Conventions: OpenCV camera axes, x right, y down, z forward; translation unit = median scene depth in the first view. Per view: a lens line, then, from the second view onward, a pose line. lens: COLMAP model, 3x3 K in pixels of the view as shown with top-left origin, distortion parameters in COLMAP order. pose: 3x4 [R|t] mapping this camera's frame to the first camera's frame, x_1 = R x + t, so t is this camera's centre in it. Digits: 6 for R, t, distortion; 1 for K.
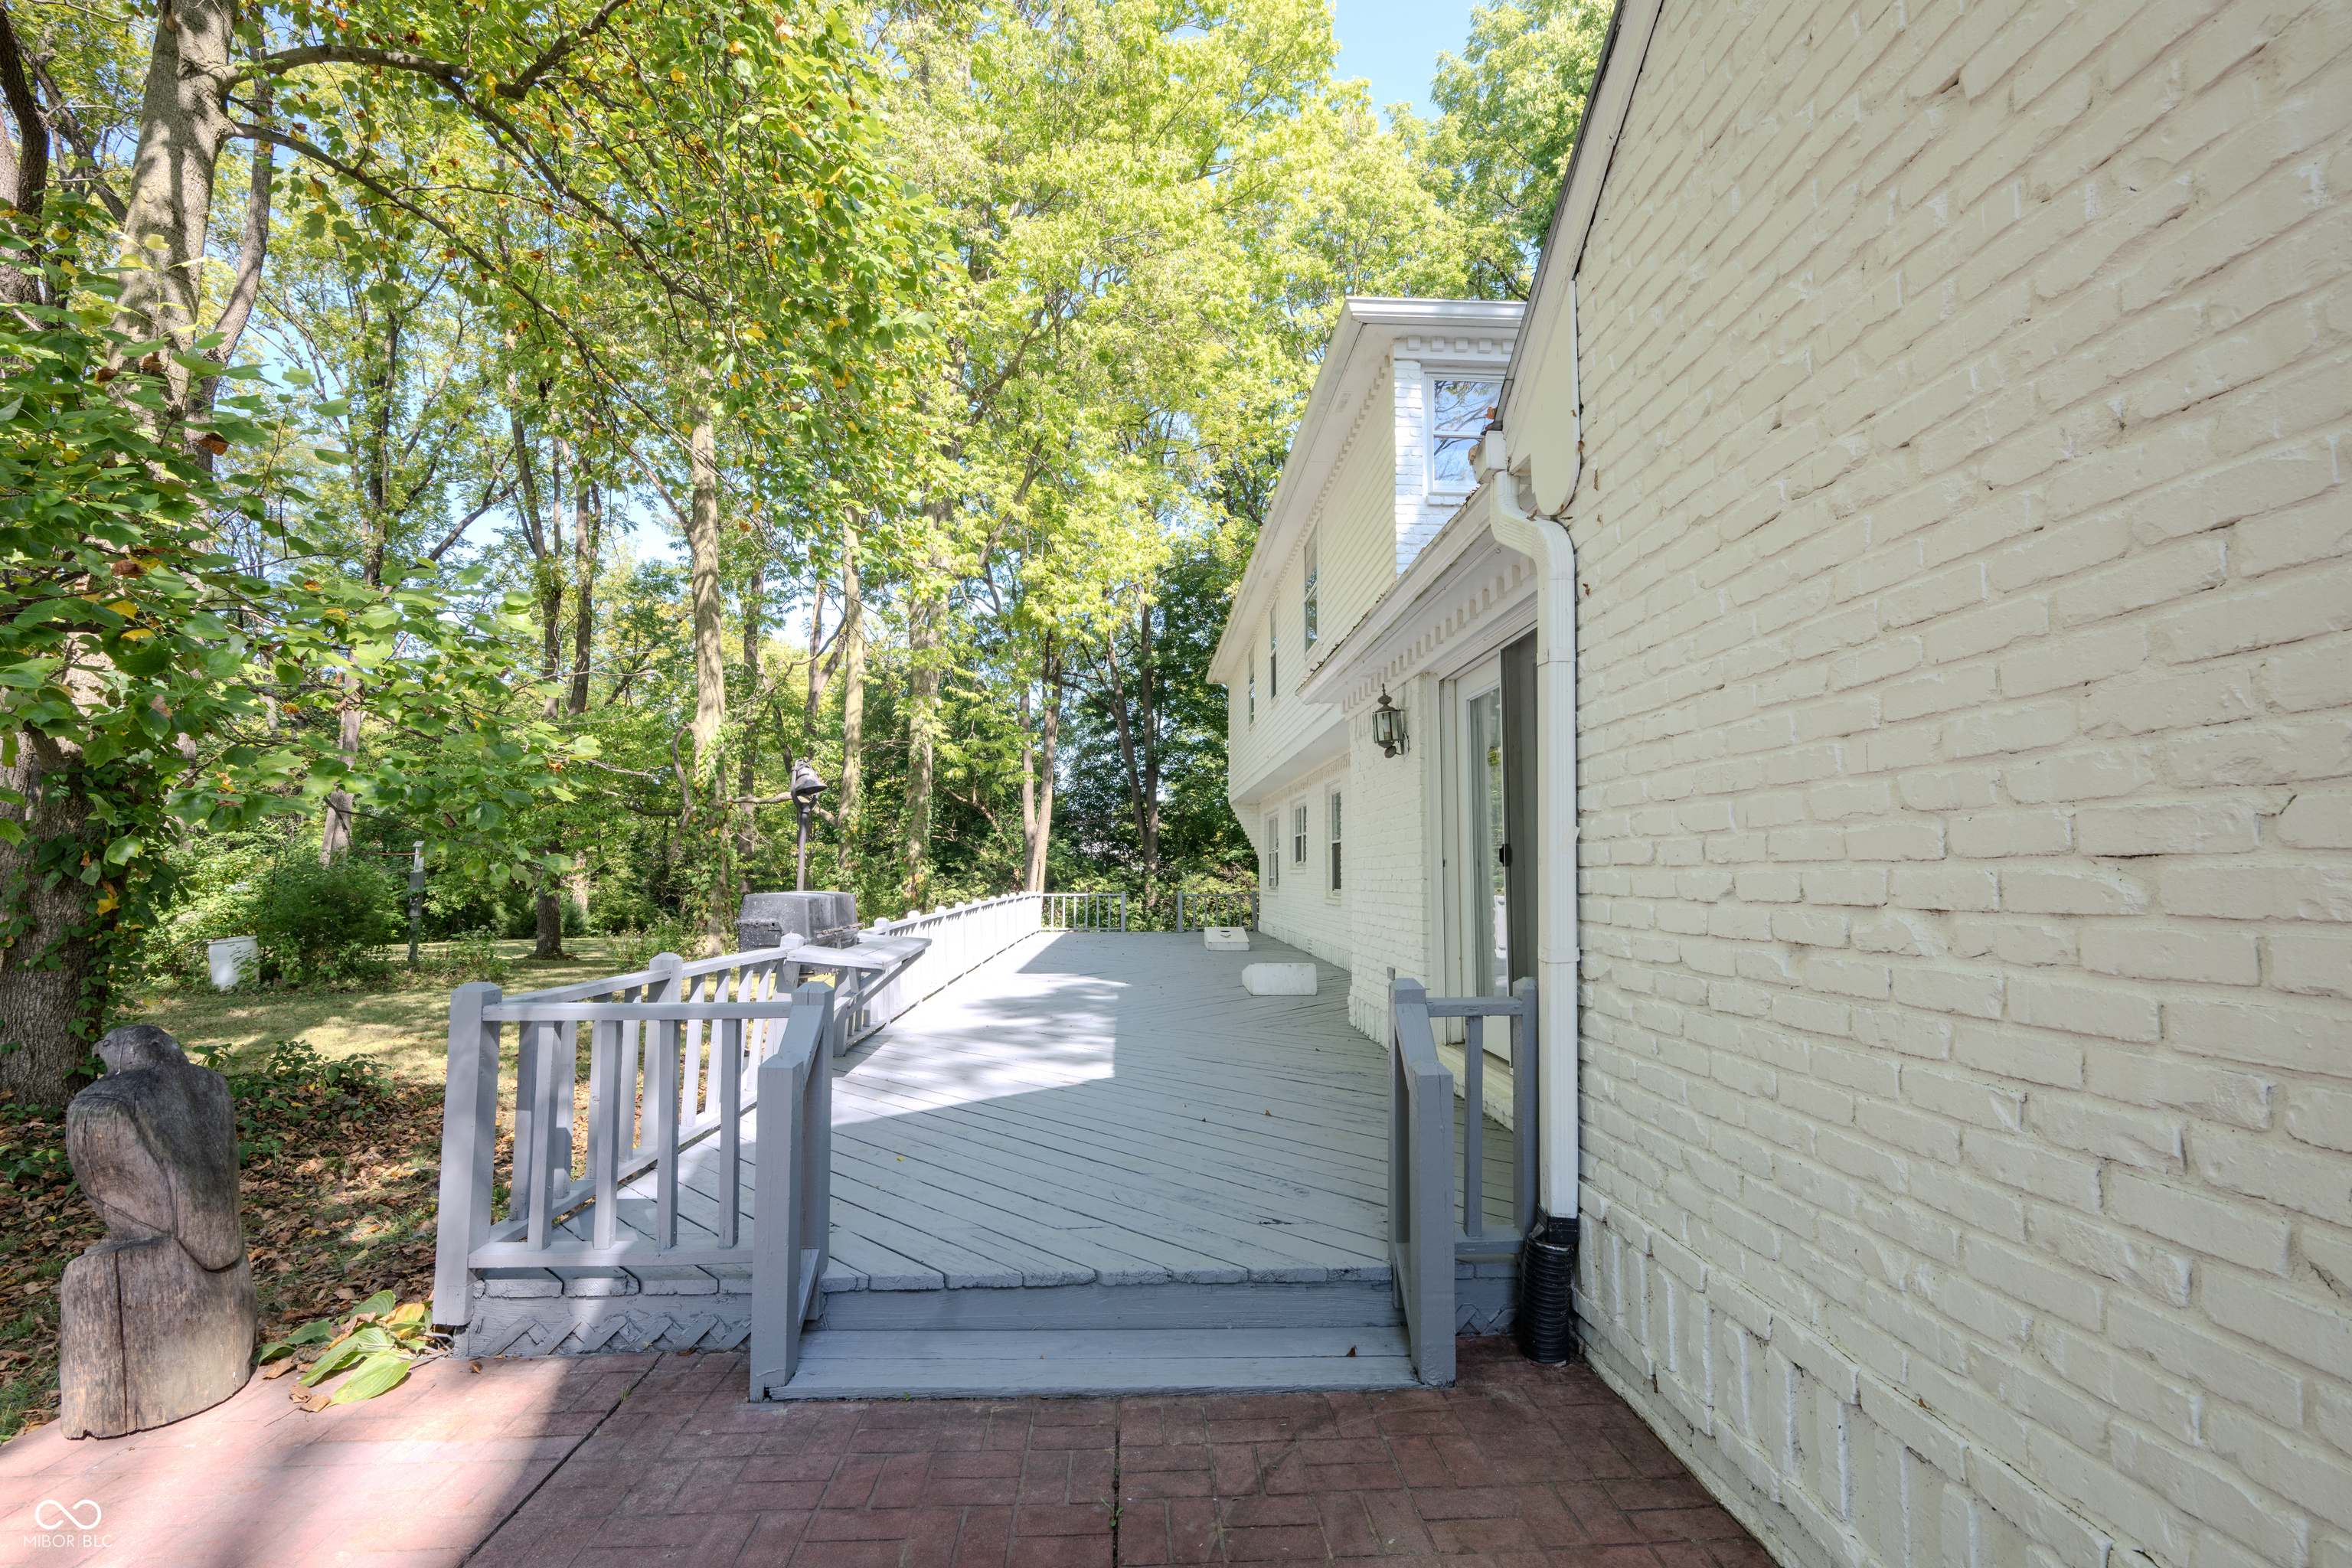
lens RADIAL K [[1022.4, 0, 1176.0], [0, 1022.4, 784.0], [0, 0, 1]] dist [0.000545, 0.000025]
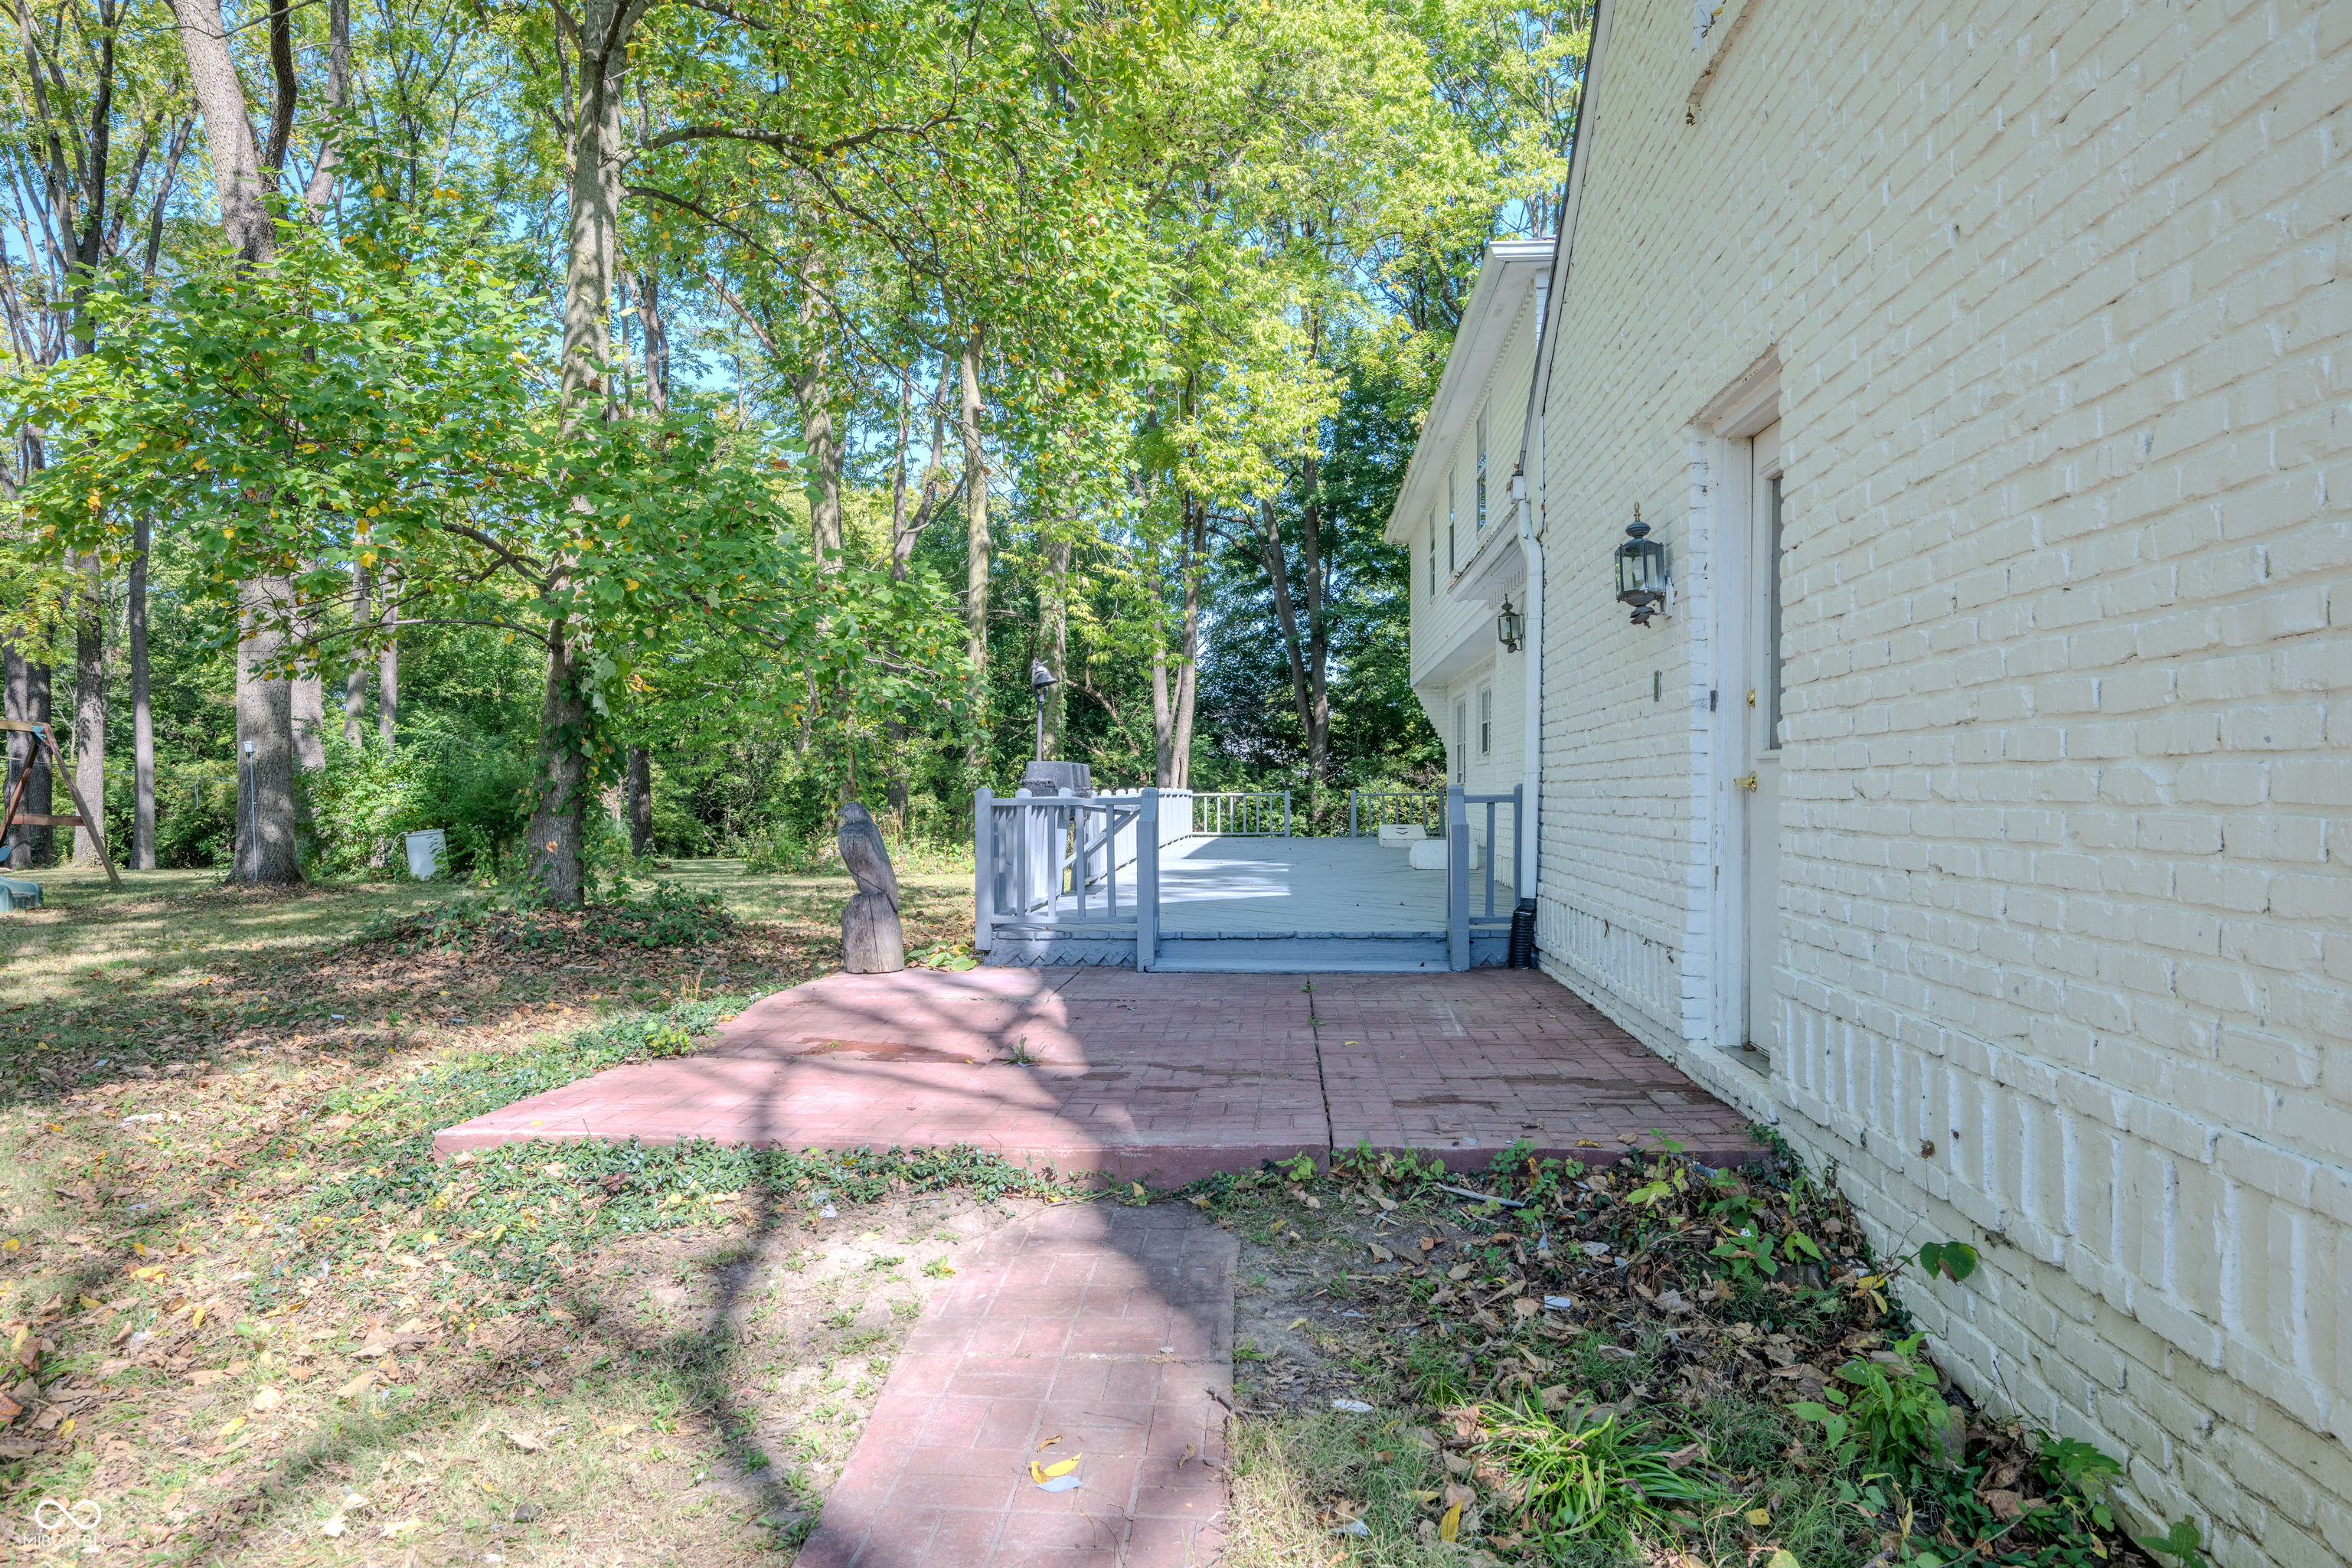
lens RADIAL K [[1487.2, 0, 1176.0], [0, 1487.2, 784.0], [0, 0, 1]] dist [0.003435, 0.000330]
pose [[0.992871, -0.004421, -0.119111, 0.003128], [0.014511, 0.996362, 0.083979, -0.004316], [0.118307, -0.085108, 0.989323, -0.150065]]
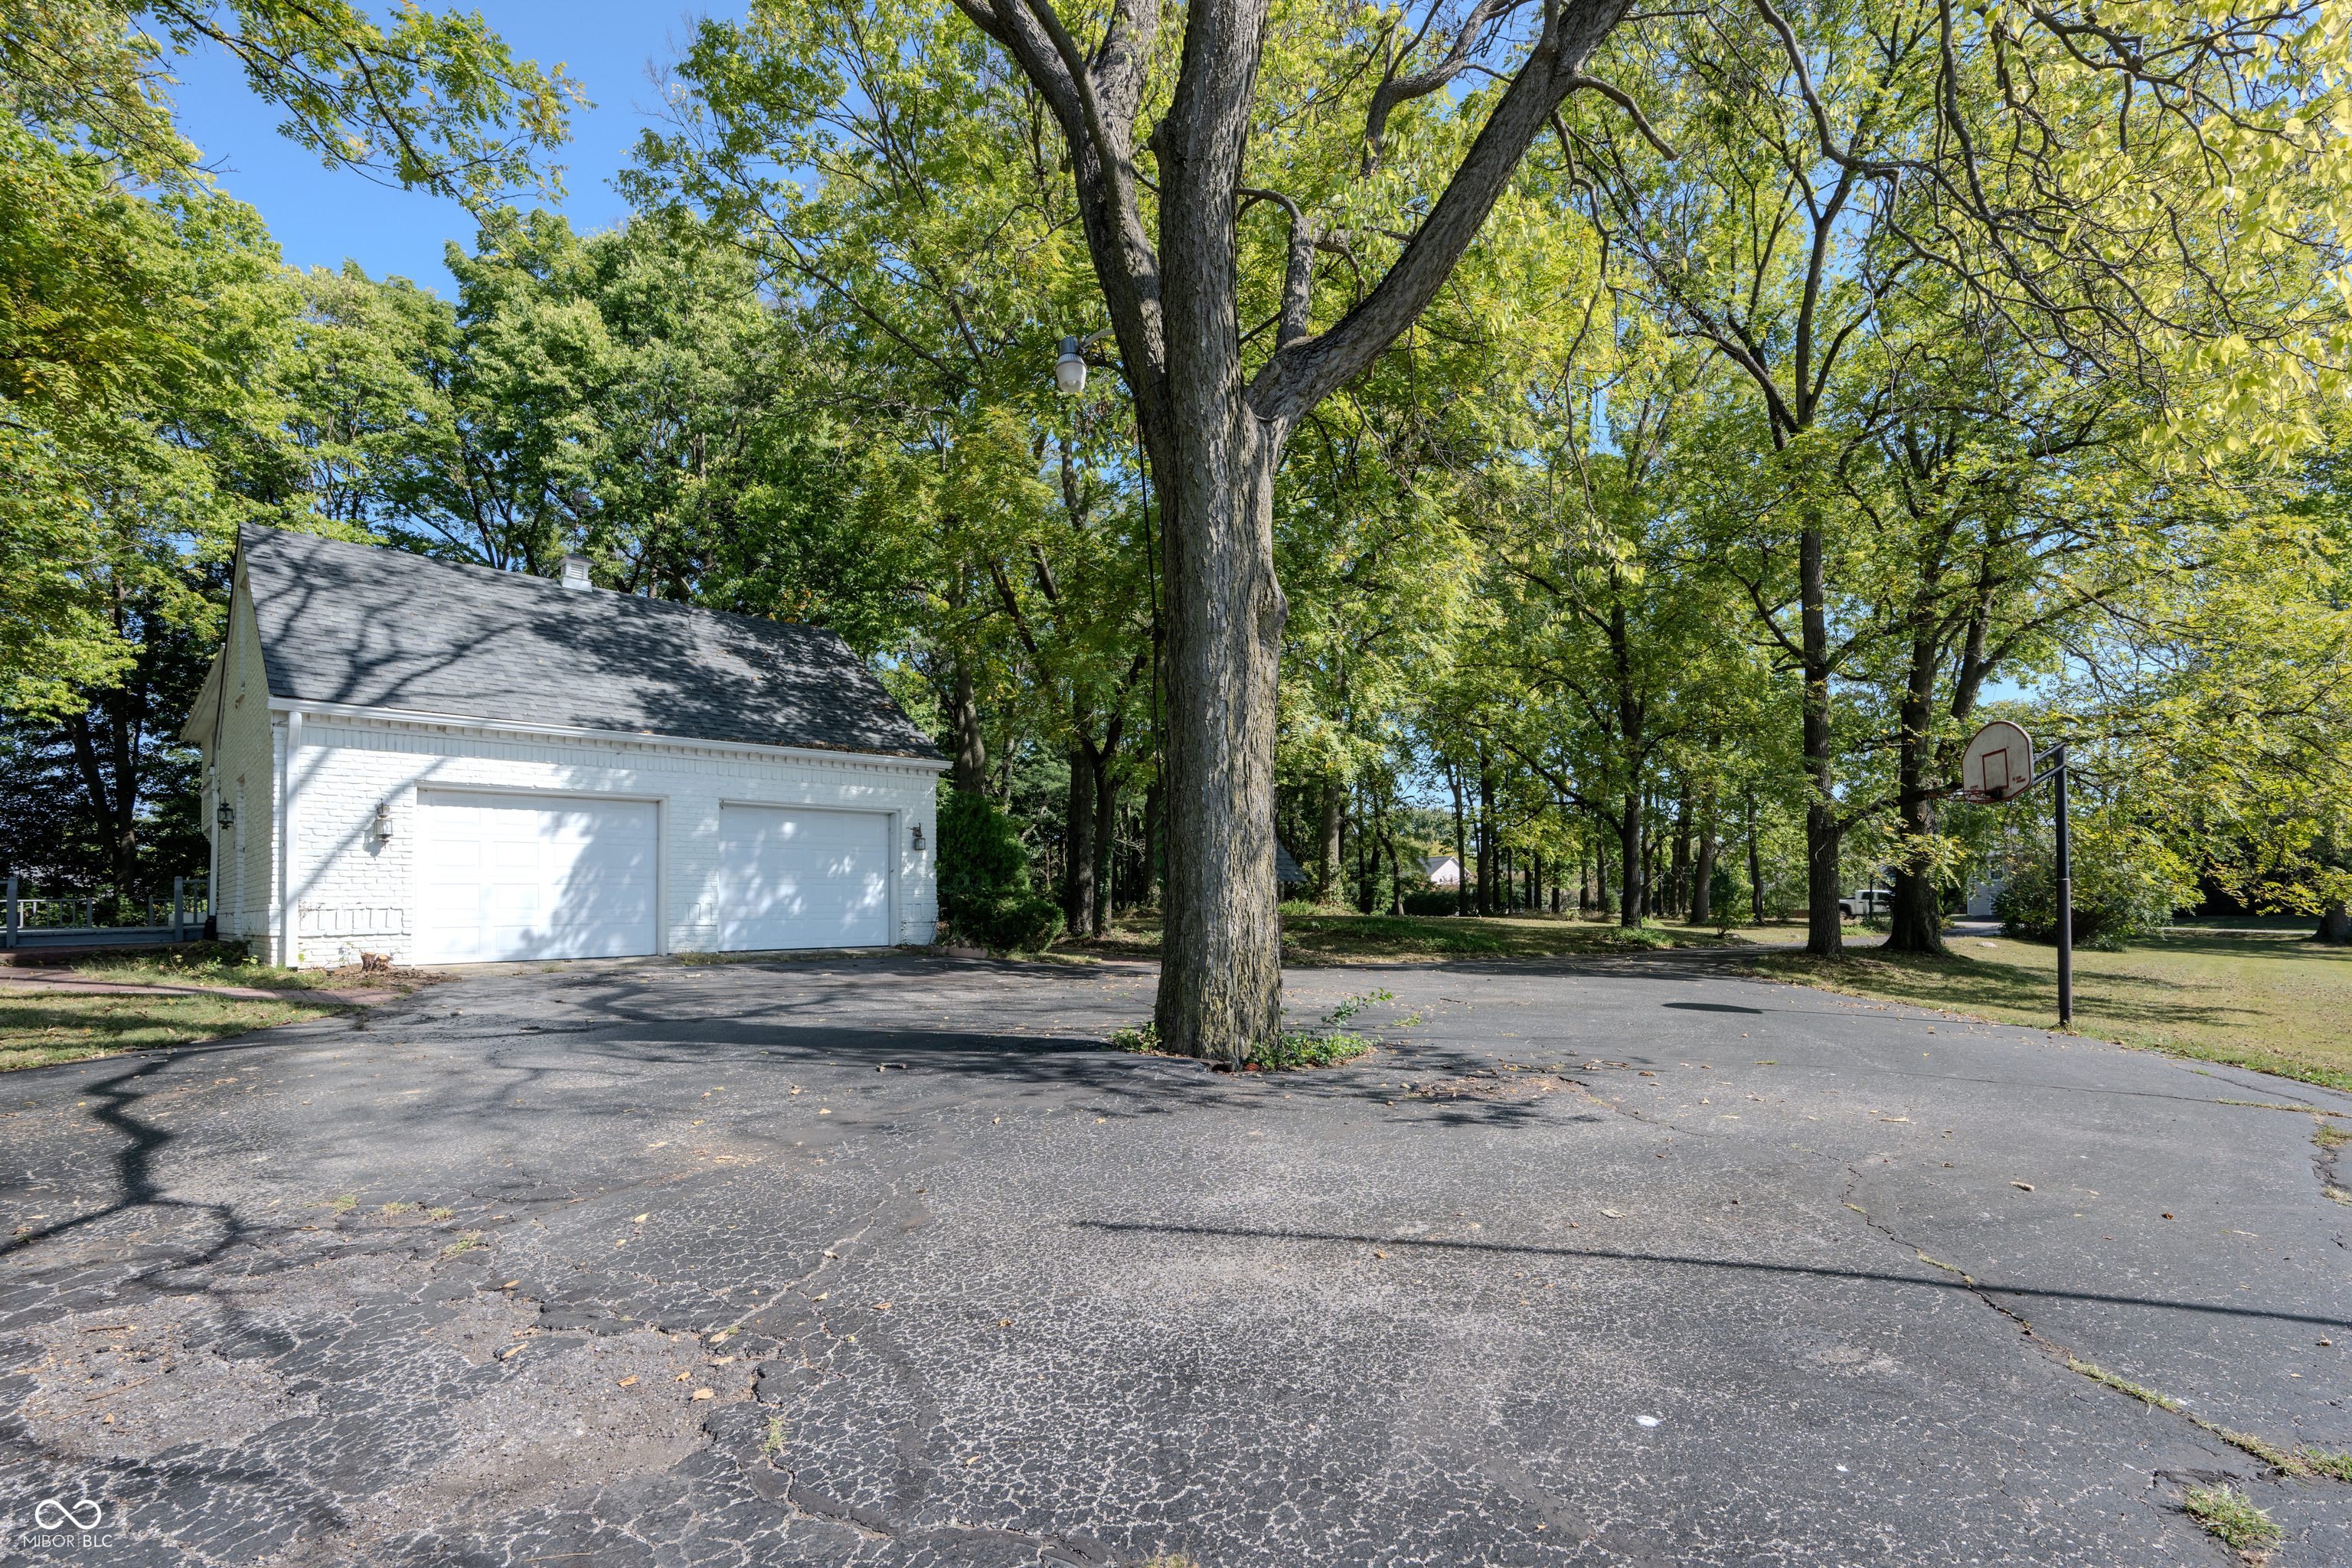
lens RADIAL K [[1069.3, 0, 1177.9], [0, 1069.3, 890.9], [0, 0, 1]] dist [0.000775, 0.000170]
pose [[0.731951, -0.000579, 0.681357, 0.020970], [-0.046400, 0.997636, 0.050693, -0.022200], [-0.679775, -0.068720, 0.730194, -0.558274]]
